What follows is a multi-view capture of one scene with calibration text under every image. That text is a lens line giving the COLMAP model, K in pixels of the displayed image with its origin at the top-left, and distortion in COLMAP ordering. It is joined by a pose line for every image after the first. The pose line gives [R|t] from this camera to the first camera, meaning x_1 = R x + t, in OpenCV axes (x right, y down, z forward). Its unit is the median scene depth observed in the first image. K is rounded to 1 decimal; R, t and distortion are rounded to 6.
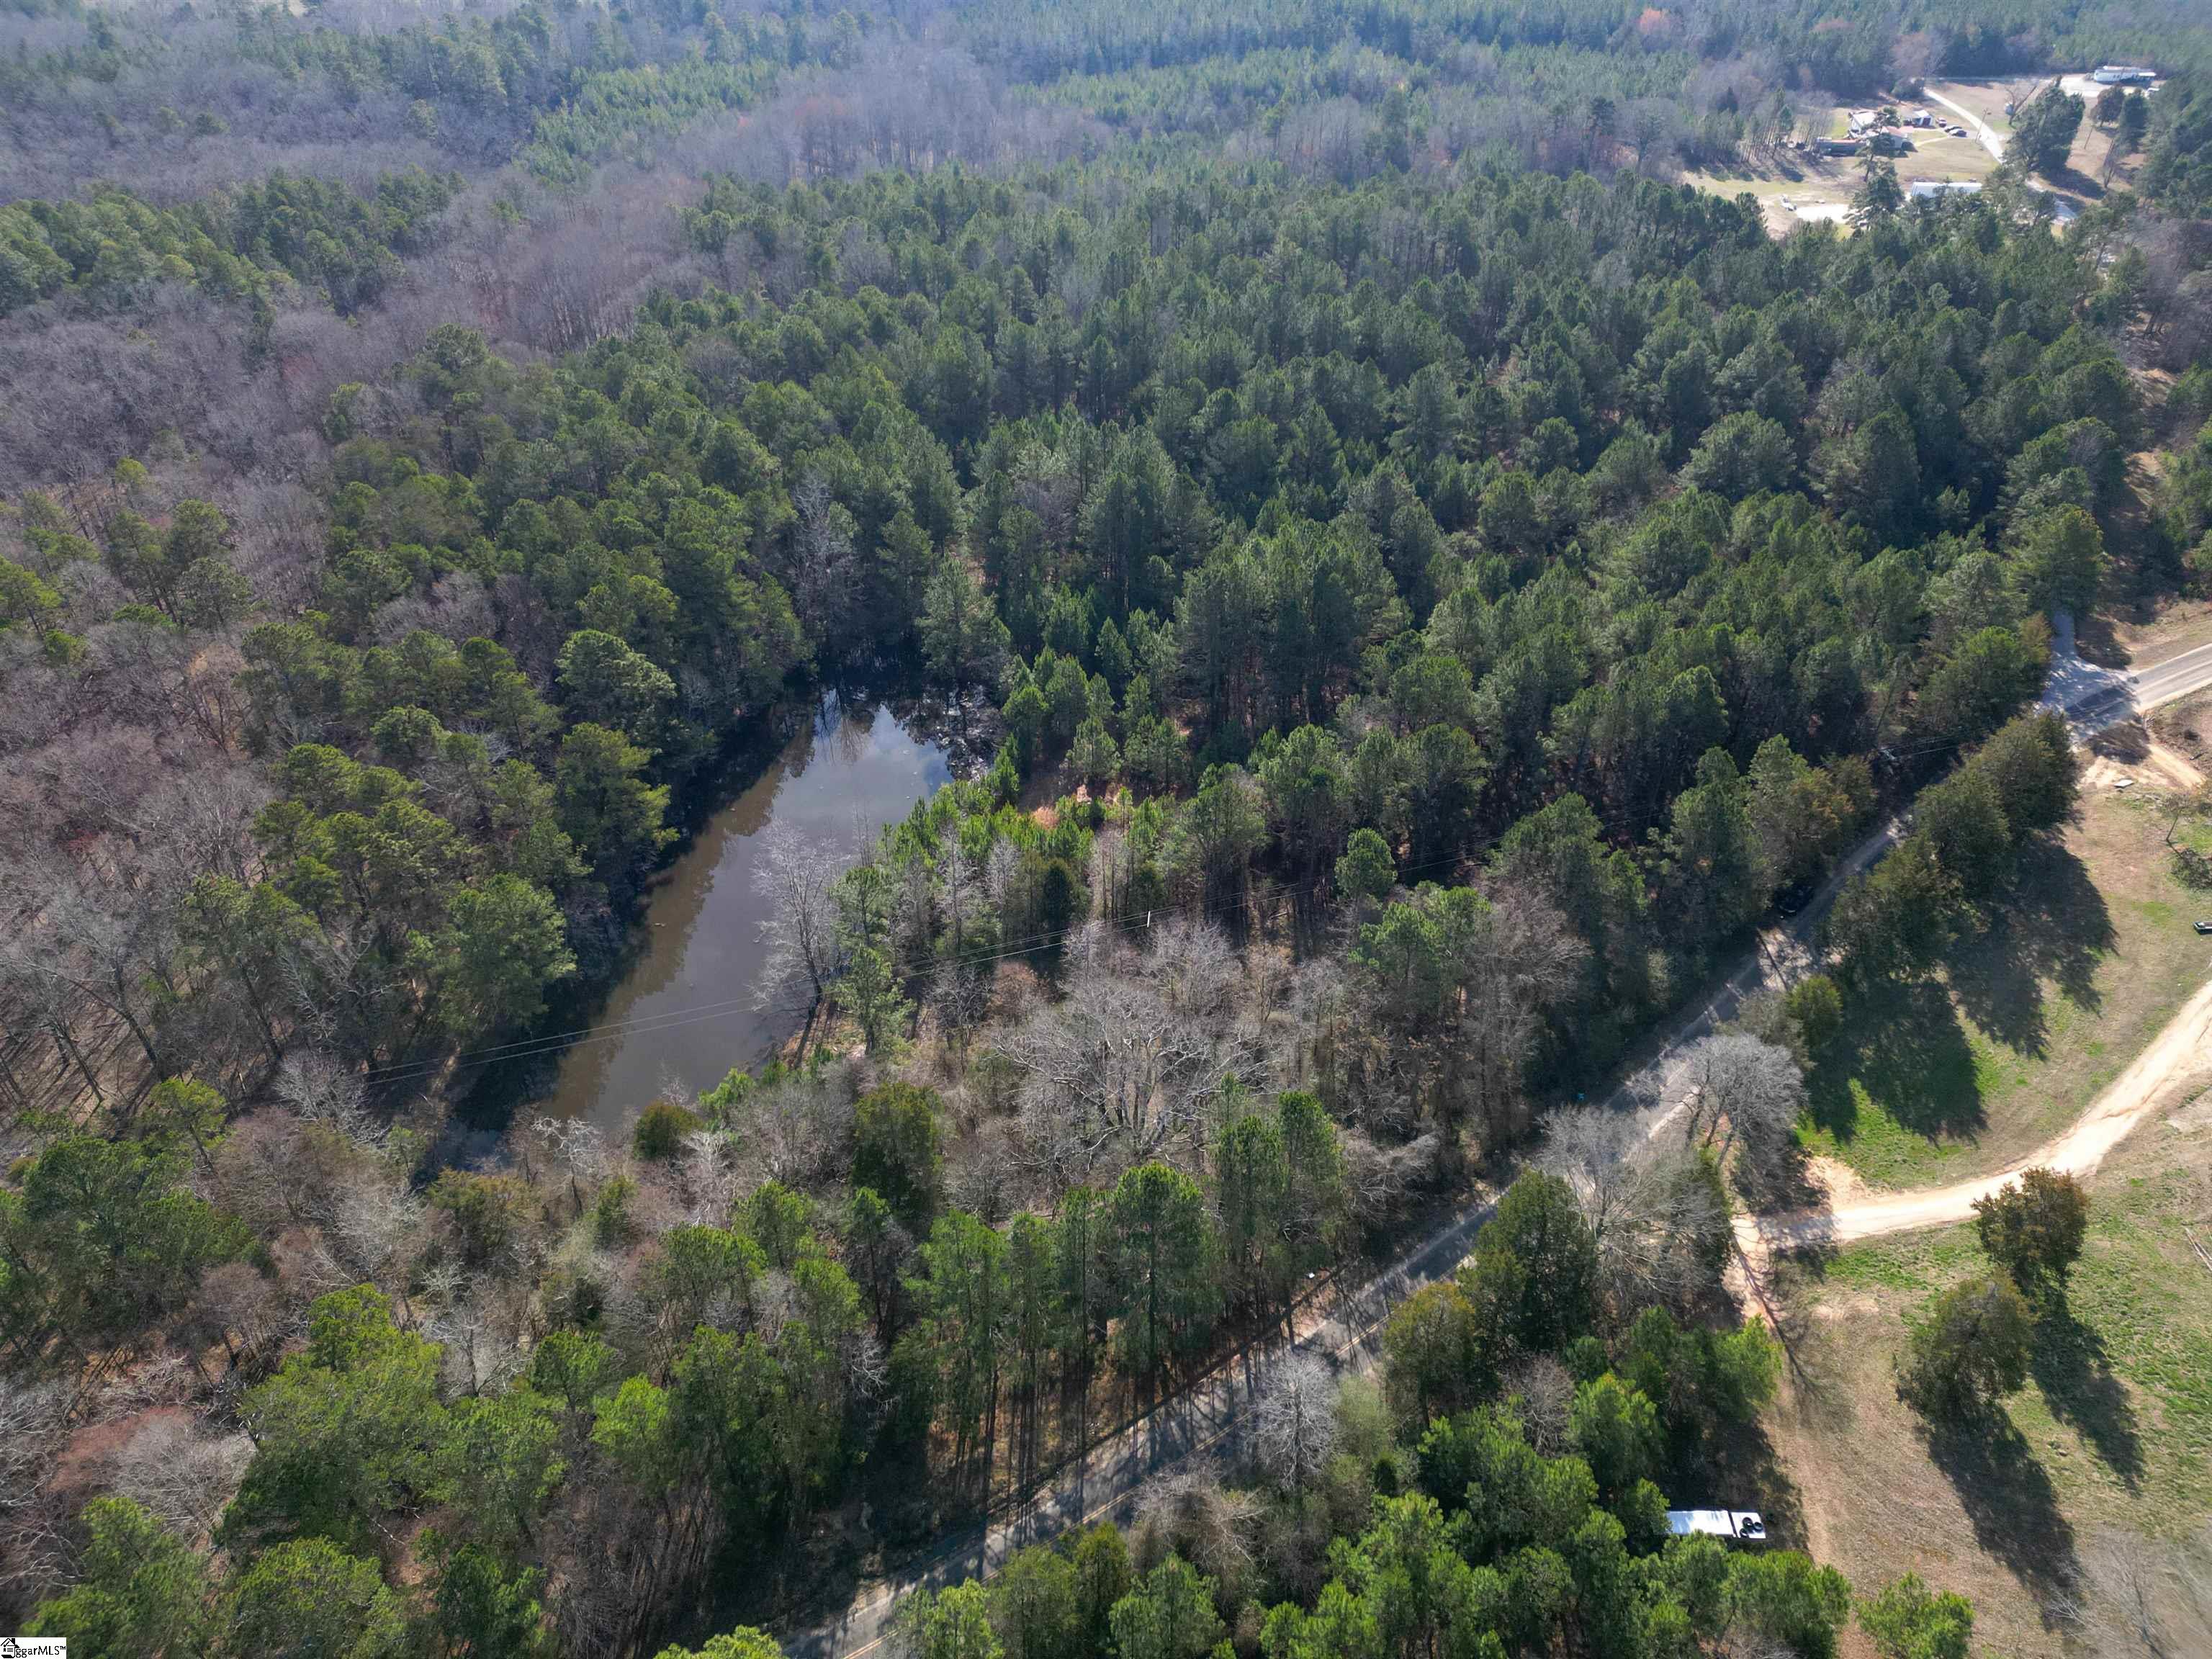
lens RADIAL K [[1510.5, 0, 1110.9], [0, 1510.5, 832.0], [0, 0, 1]] dist [0.053998, -0.032145]
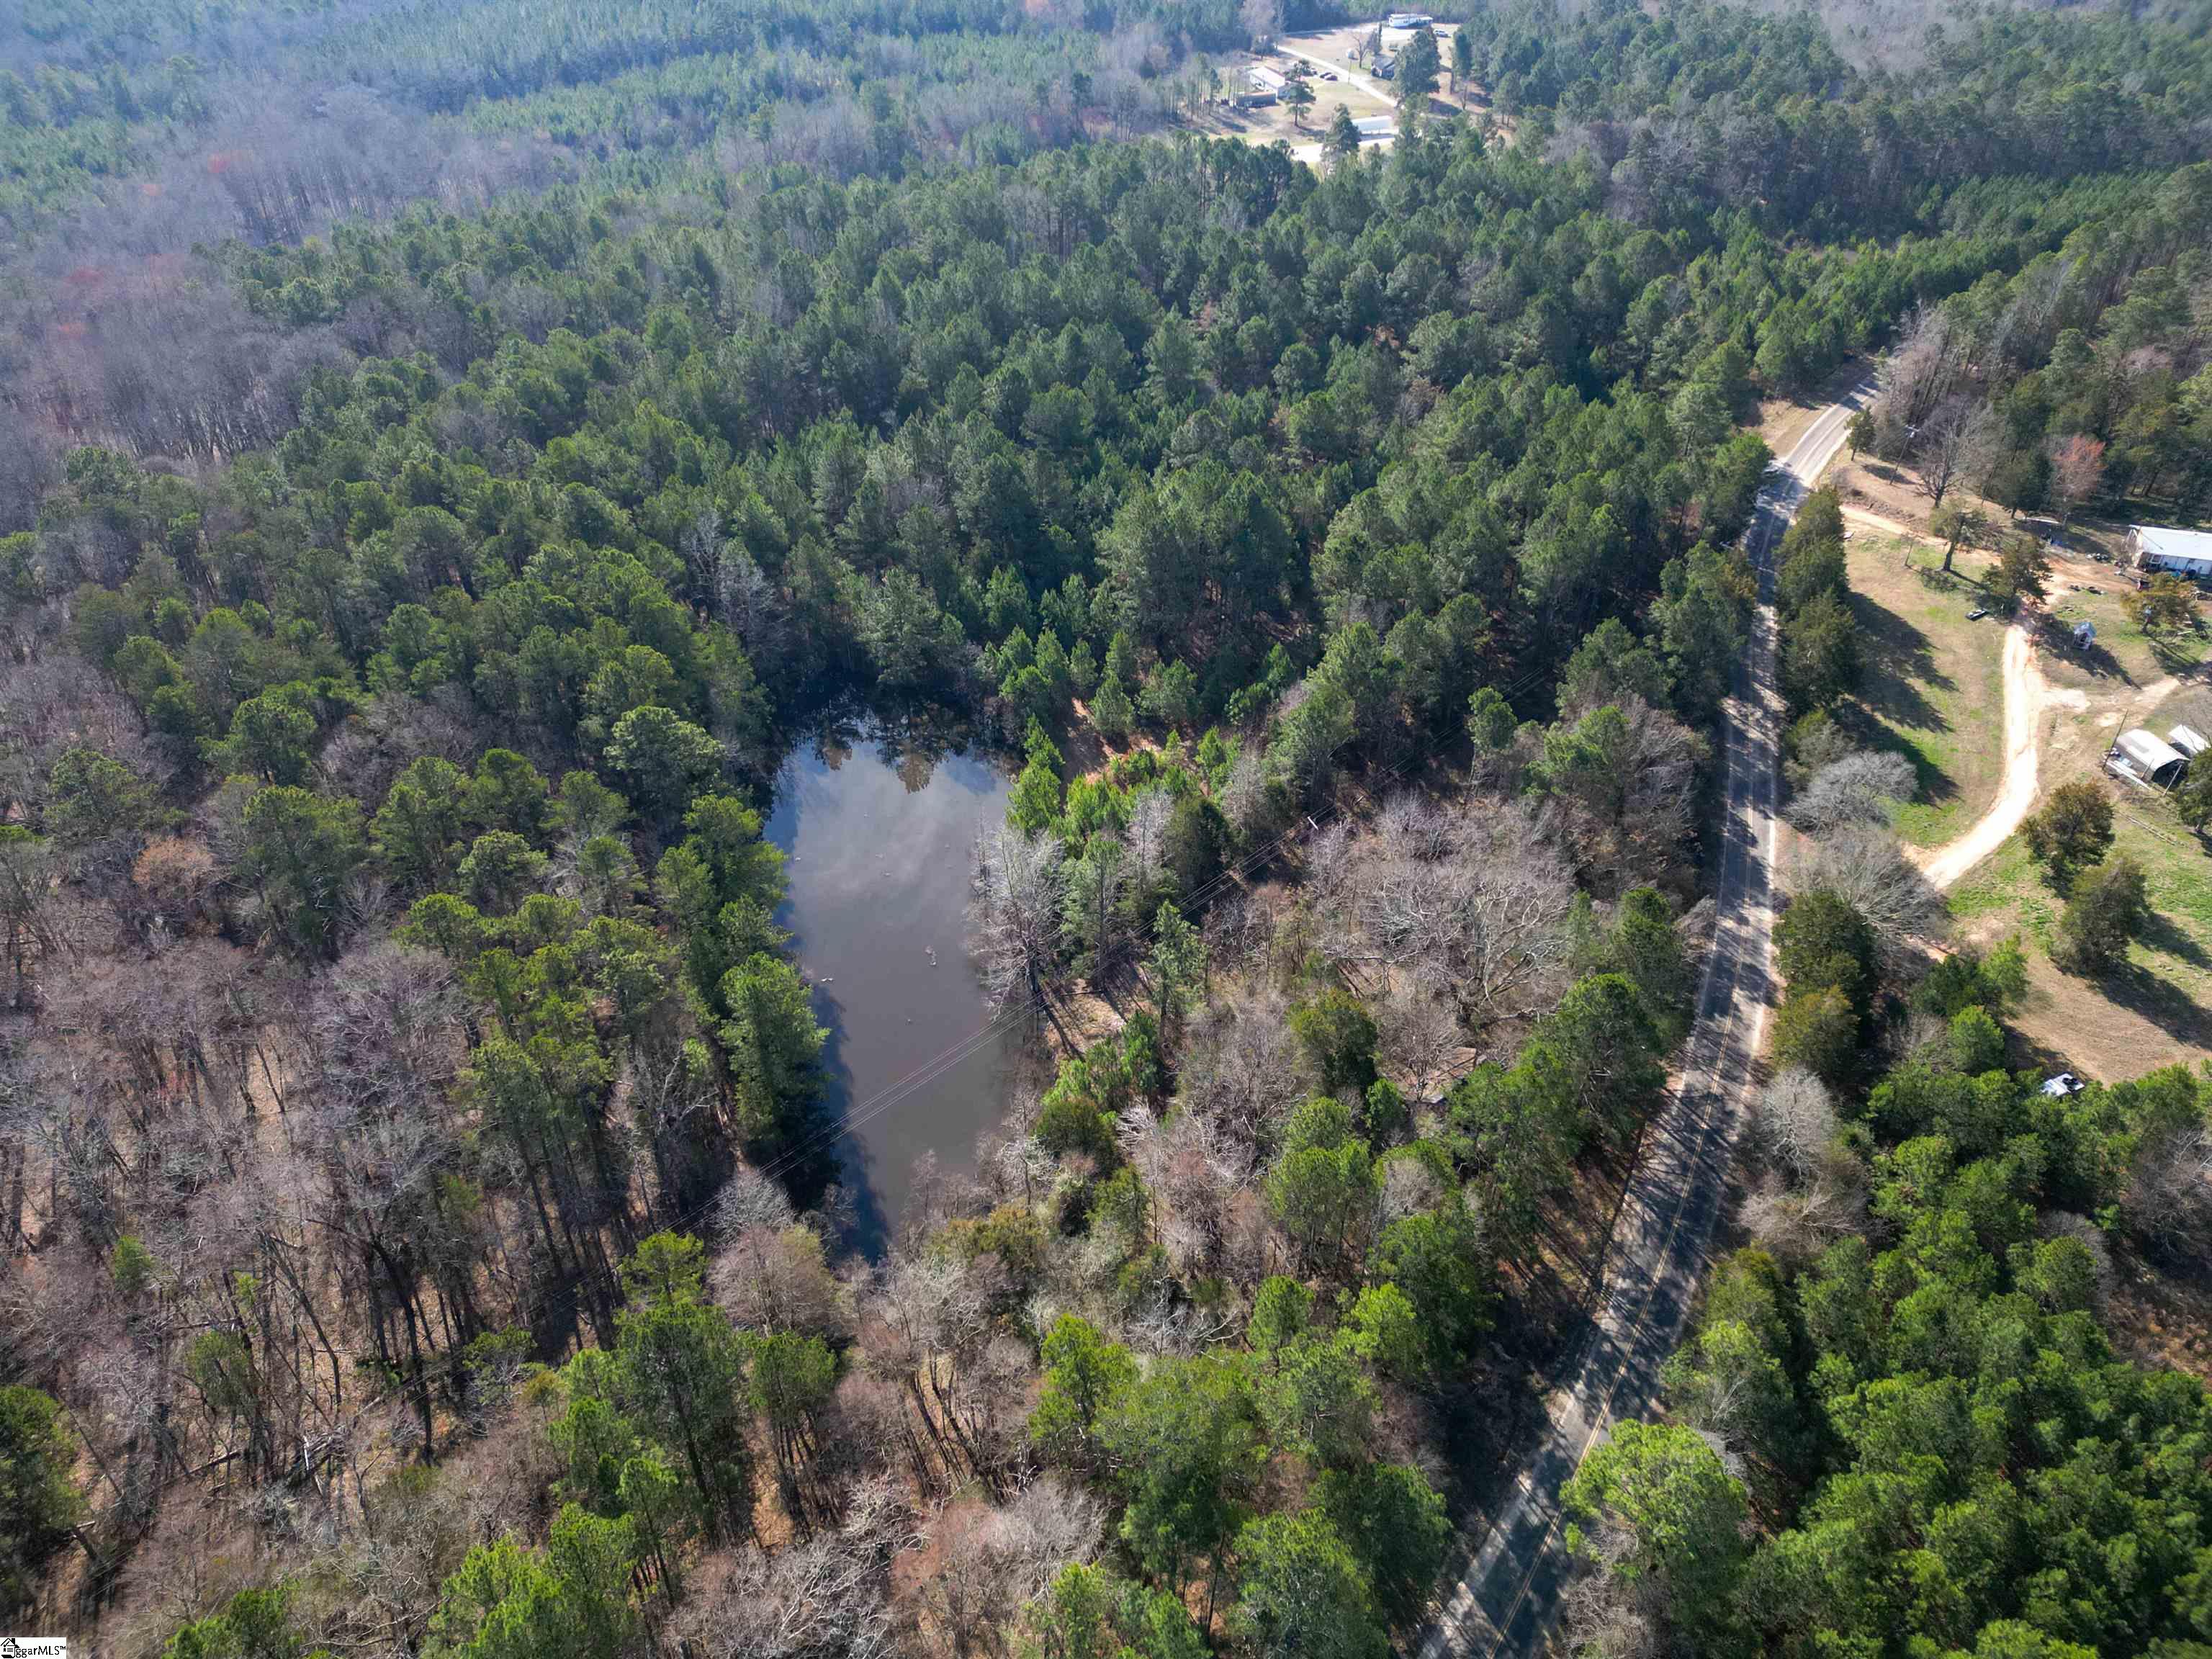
lens RADIAL K [[1510.5, 0, 1102.6], [0, 1510.5, 826.5], [0, 0, 1]] dist [0.053998, -0.032145]
pose [[0.891541, -0.272174, 0.362045, -0.505979], [0.273655, 0.960615, 0.048280, -0.034063], [-0.360927, 0.056032, 0.930909, 0.040960]]
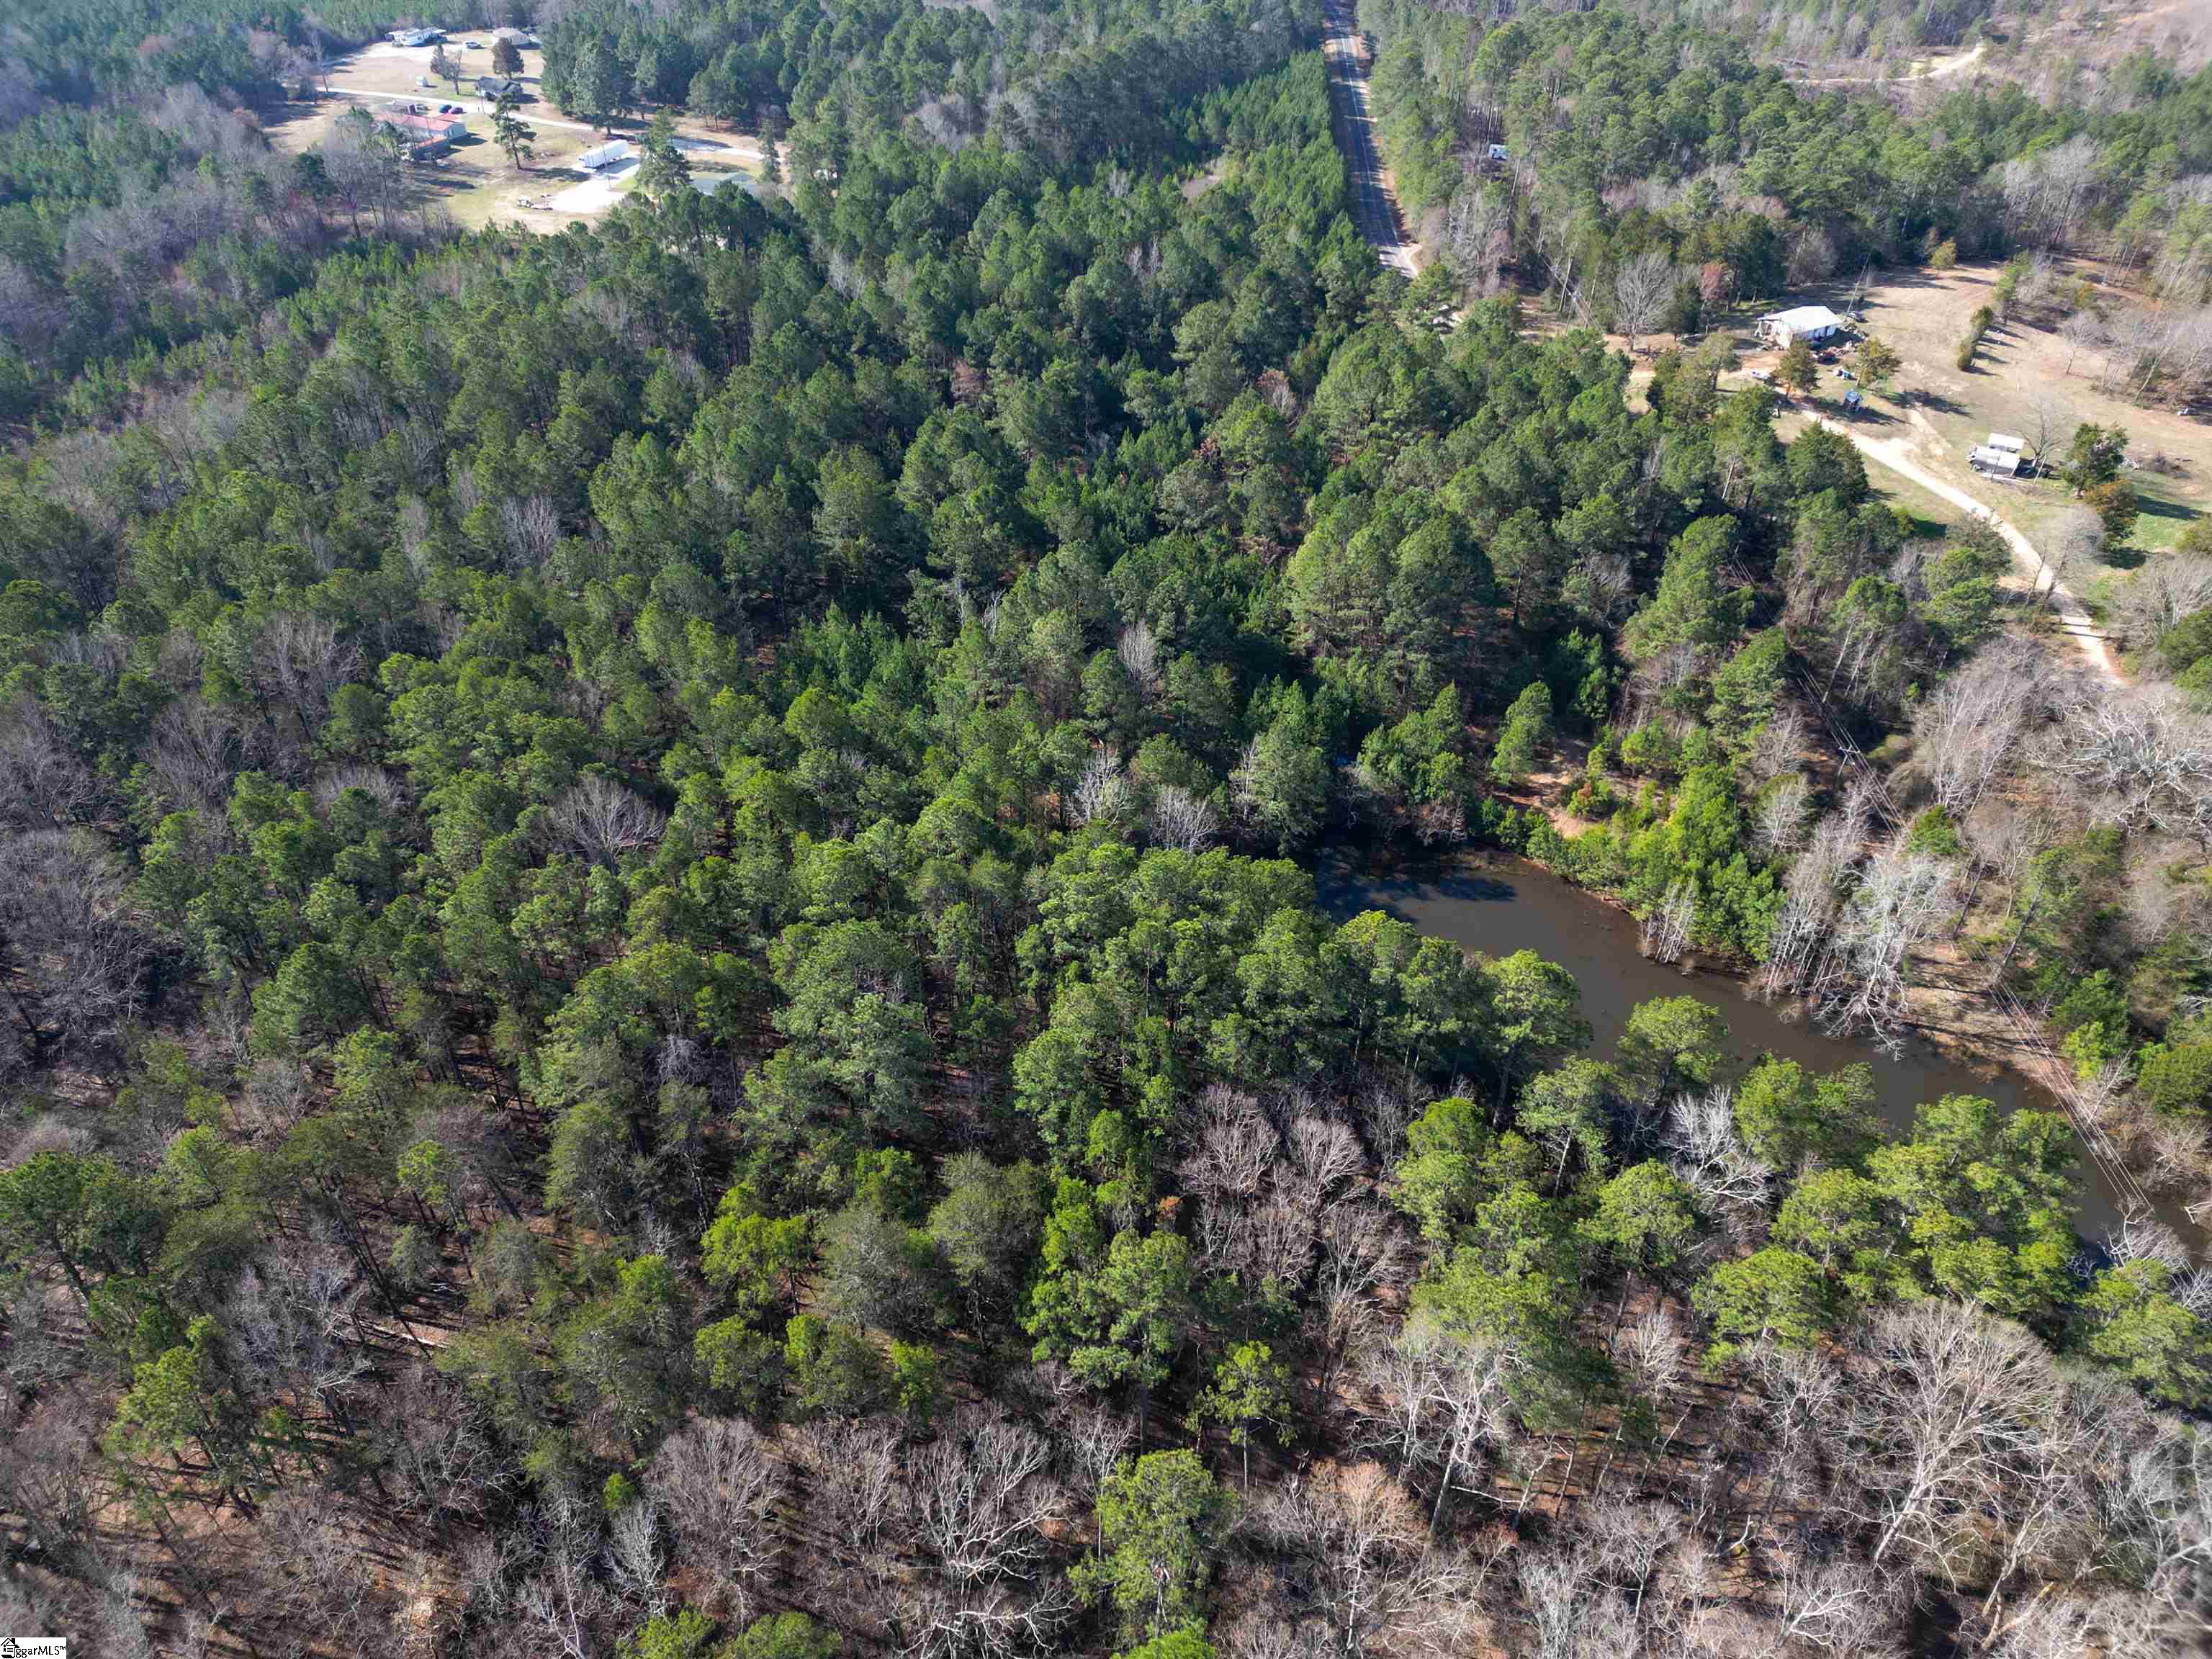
lens RADIAL K [[1510.5, 0, 1108.0], [0, 1510.5, 823.9], [0, 0, 1]] dist [0.053998, -0.032145]
pose [[0.279922, -0.588472, 0.758514, -1.043798], [0.578546, 0.733916, 0.355882, -0.637707], [-0.766113, 0.339216, 0.545898, 0.809915]]
